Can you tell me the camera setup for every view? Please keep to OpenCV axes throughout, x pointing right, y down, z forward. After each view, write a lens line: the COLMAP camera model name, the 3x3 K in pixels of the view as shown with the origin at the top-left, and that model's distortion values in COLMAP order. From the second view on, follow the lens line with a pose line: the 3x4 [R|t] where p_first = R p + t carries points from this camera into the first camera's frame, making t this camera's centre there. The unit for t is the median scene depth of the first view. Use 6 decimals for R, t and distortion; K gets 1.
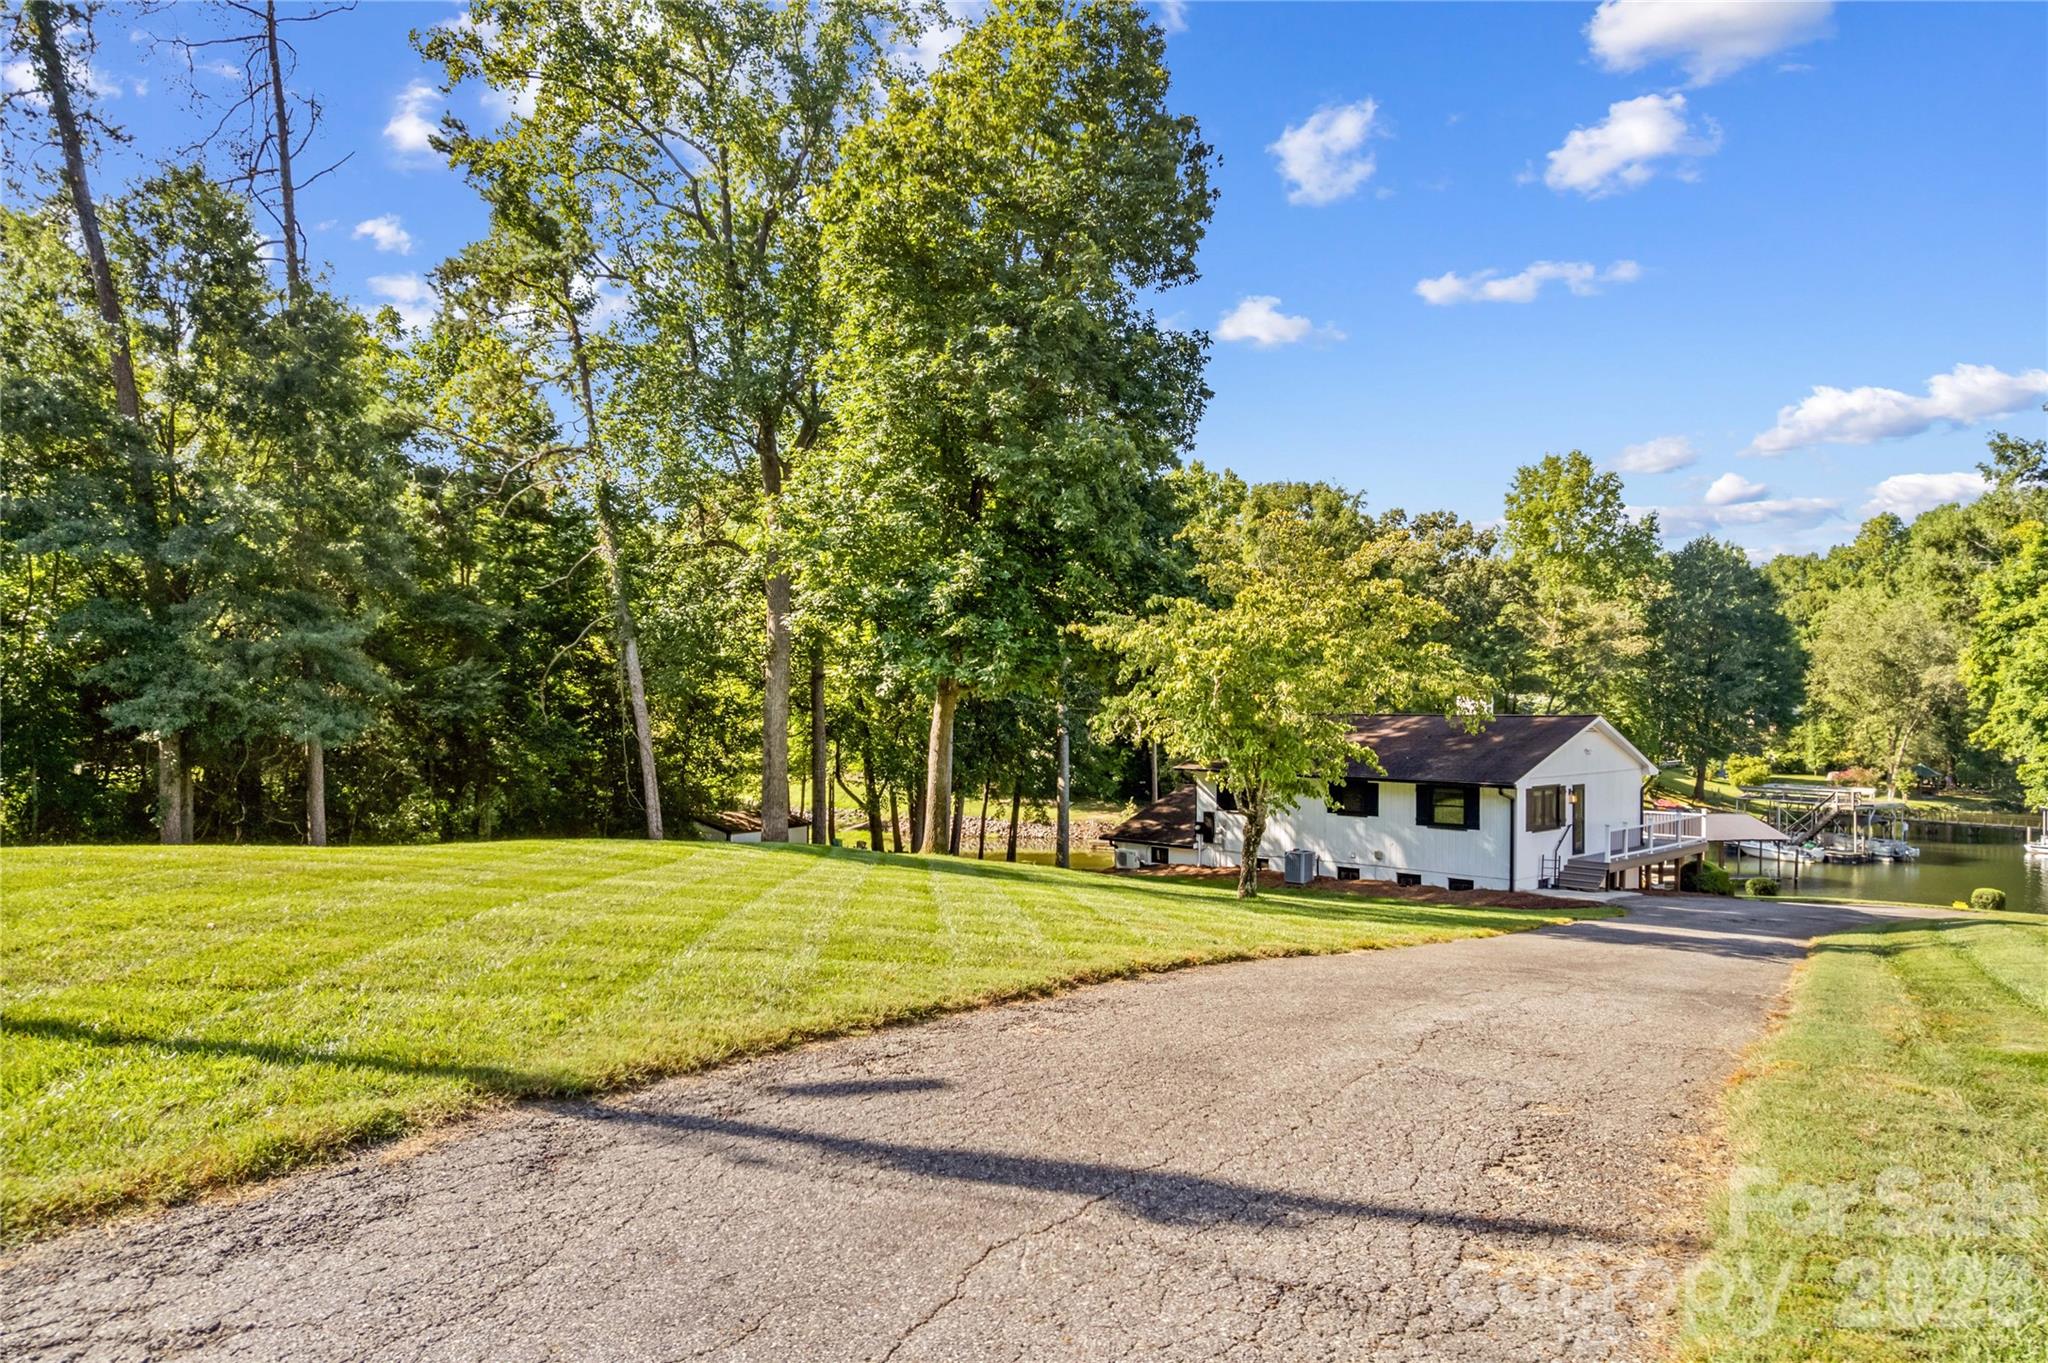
lens RADIAL K [[1314.3, 0, 1025.2], [0, 1314.3, 670.7], [0, 0, 1]] dist [-0.017665, 0.009163]
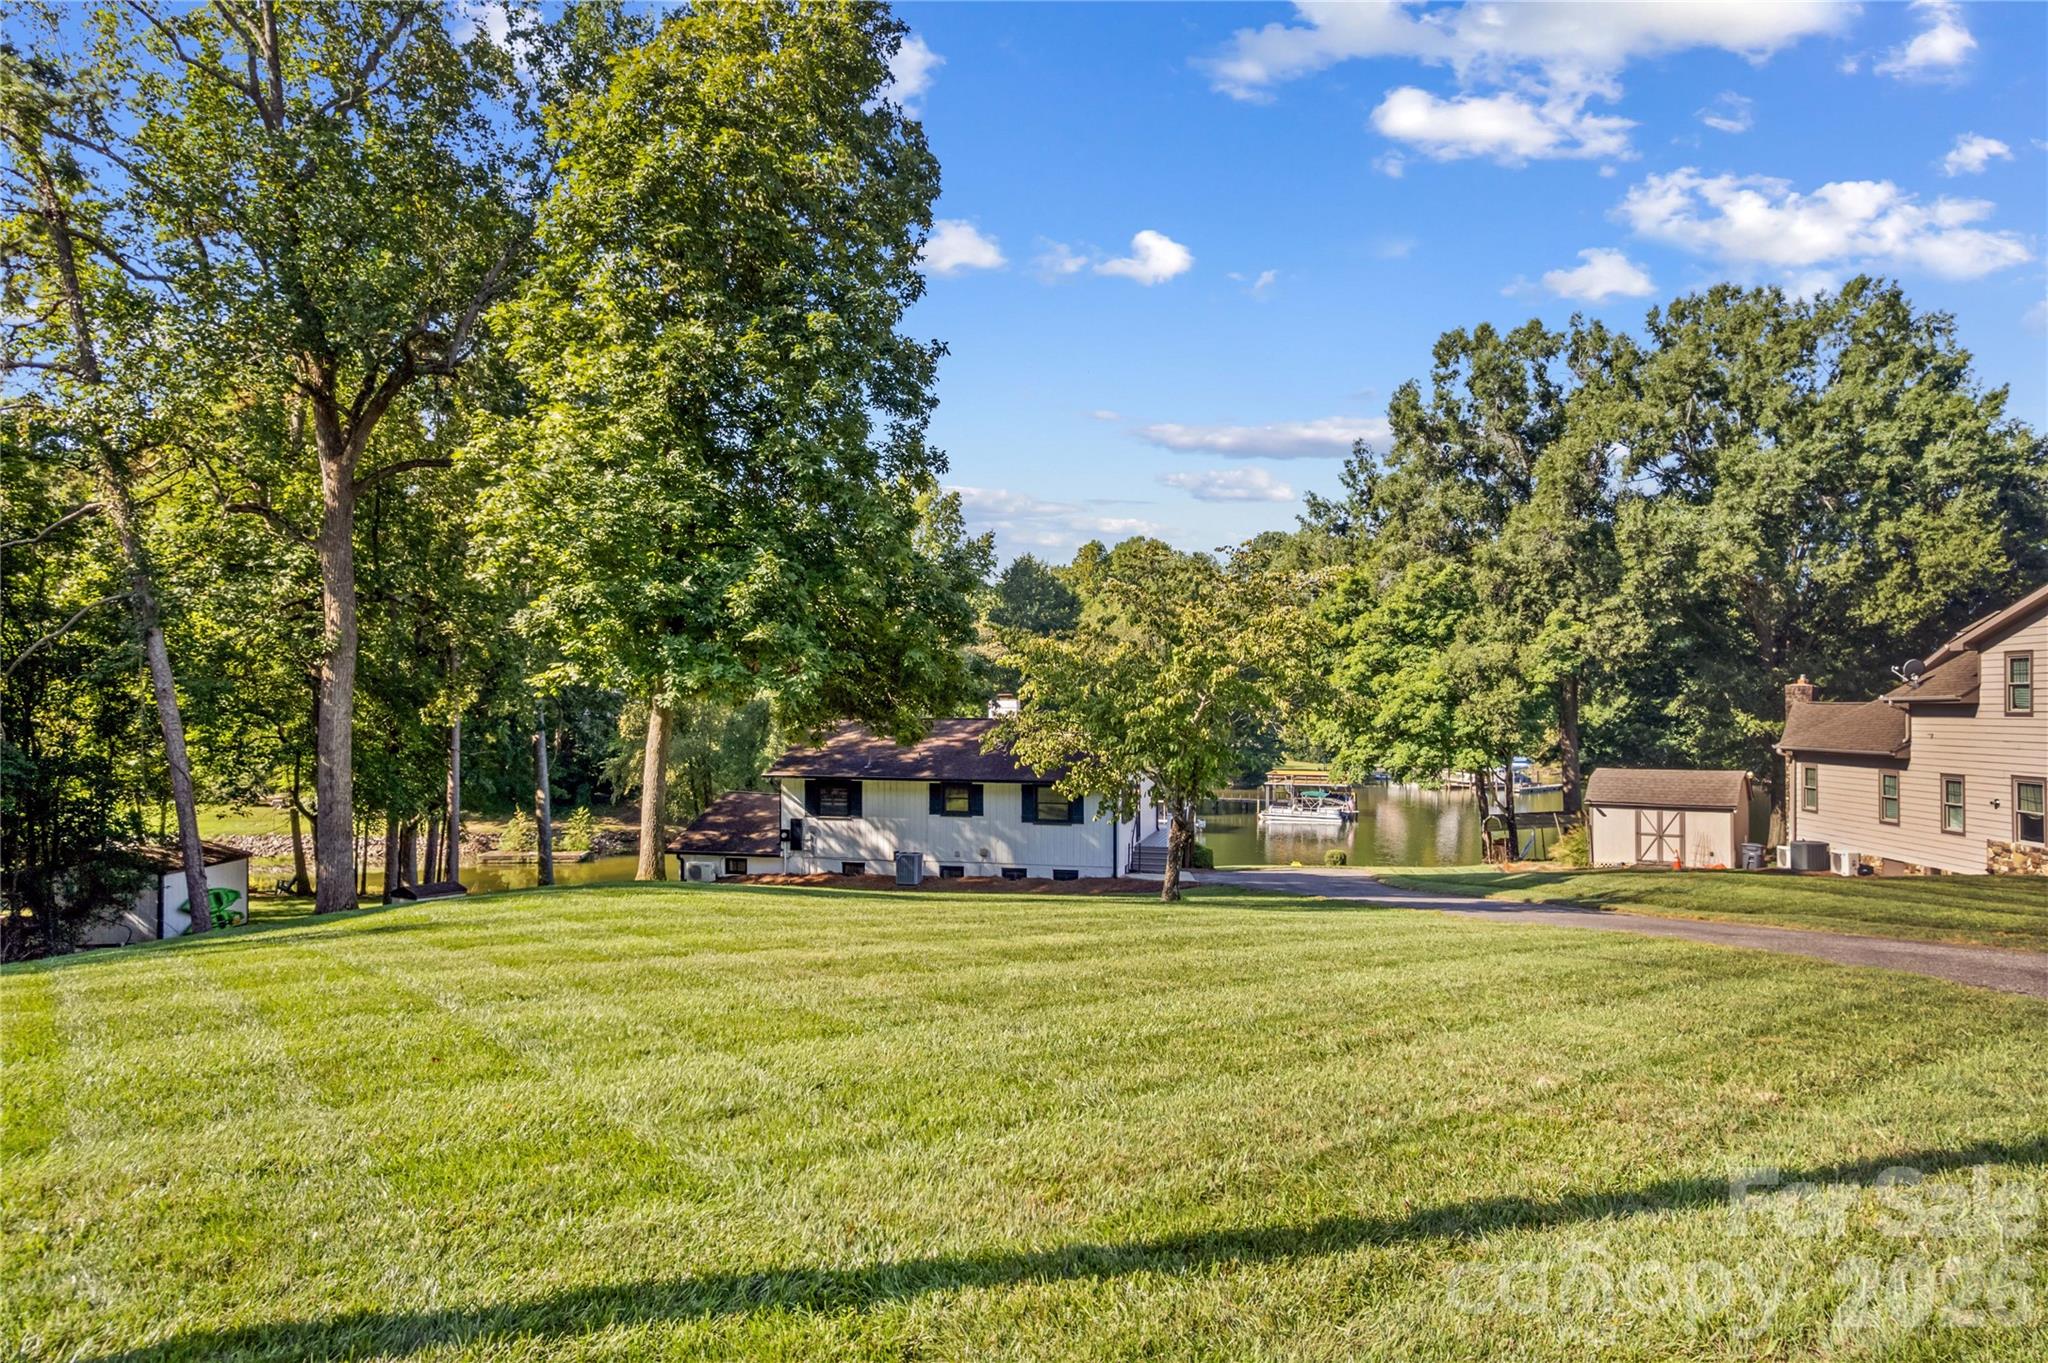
lens RADIAL K [[1314.3, 0, 1018.7], [0, 1314.3, 678.2], [0, 0, 1]] dist [-0.017665, 0.009163]
pose [[0.847624, 0.008129, 0.530535, -0.107557], [-0.013087, 0.999899, 0.005588, -0.002327], [-0.530436, -0.011679, 0.847645, 0.036393]]
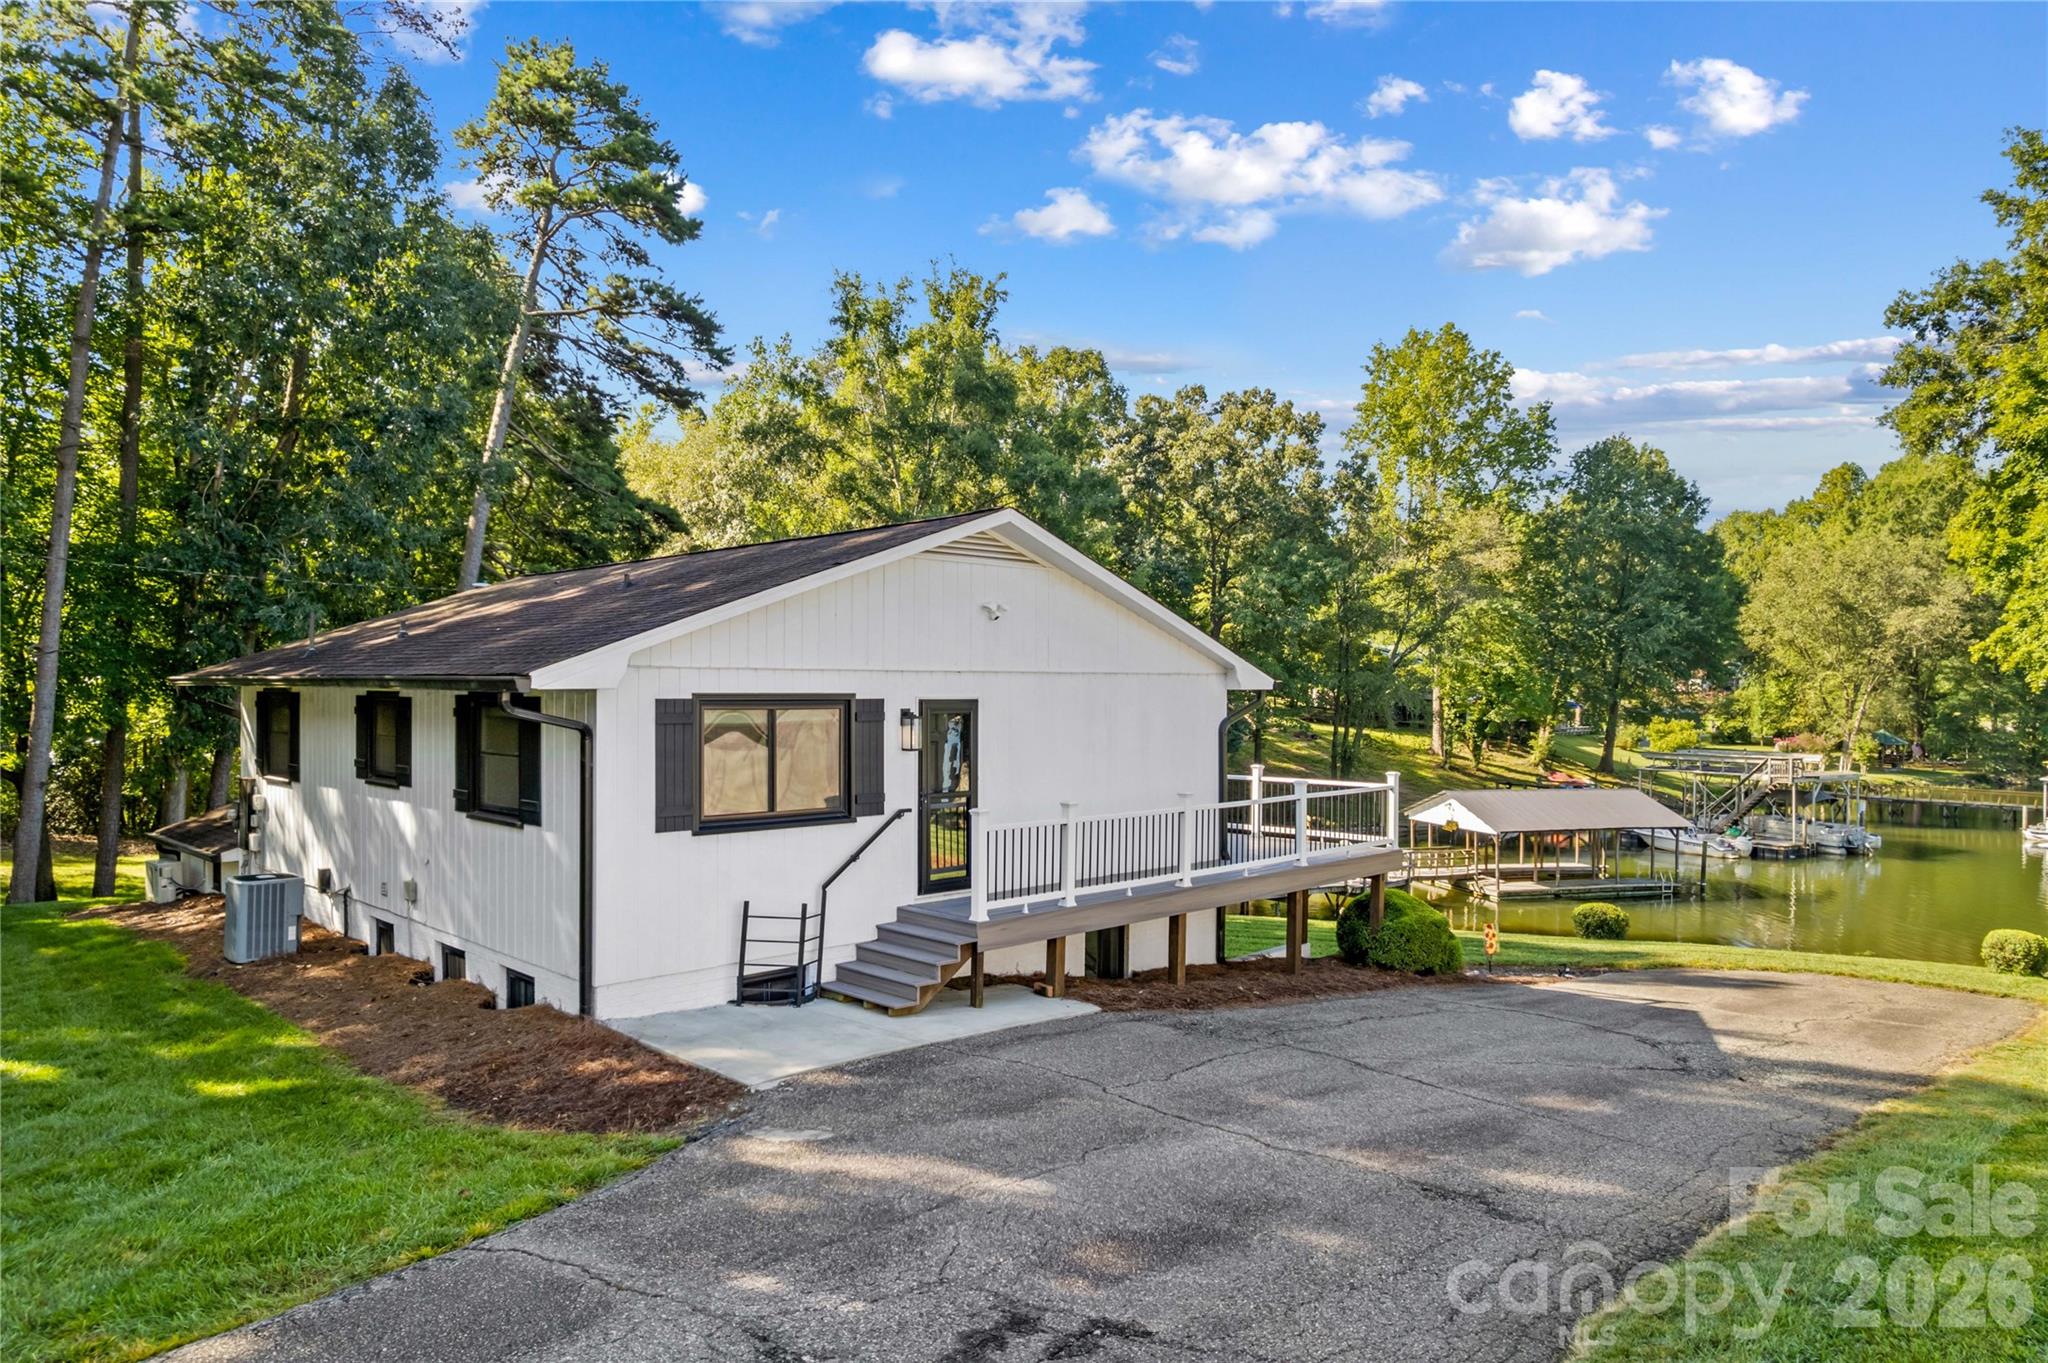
lens RADIAL K [[1314.3, 0, 1028.2], [0, 1314.3, 682.8], [0, 0, 1]] dist [-0.017665, 0.009163]
pose [[0.999762, -0.003278, 0.021572, 0.174126], [0.002790, 0.999741, 0.022600, 0.029643], [-0.021641, -0.022534, 0.999512, 0.255184]]
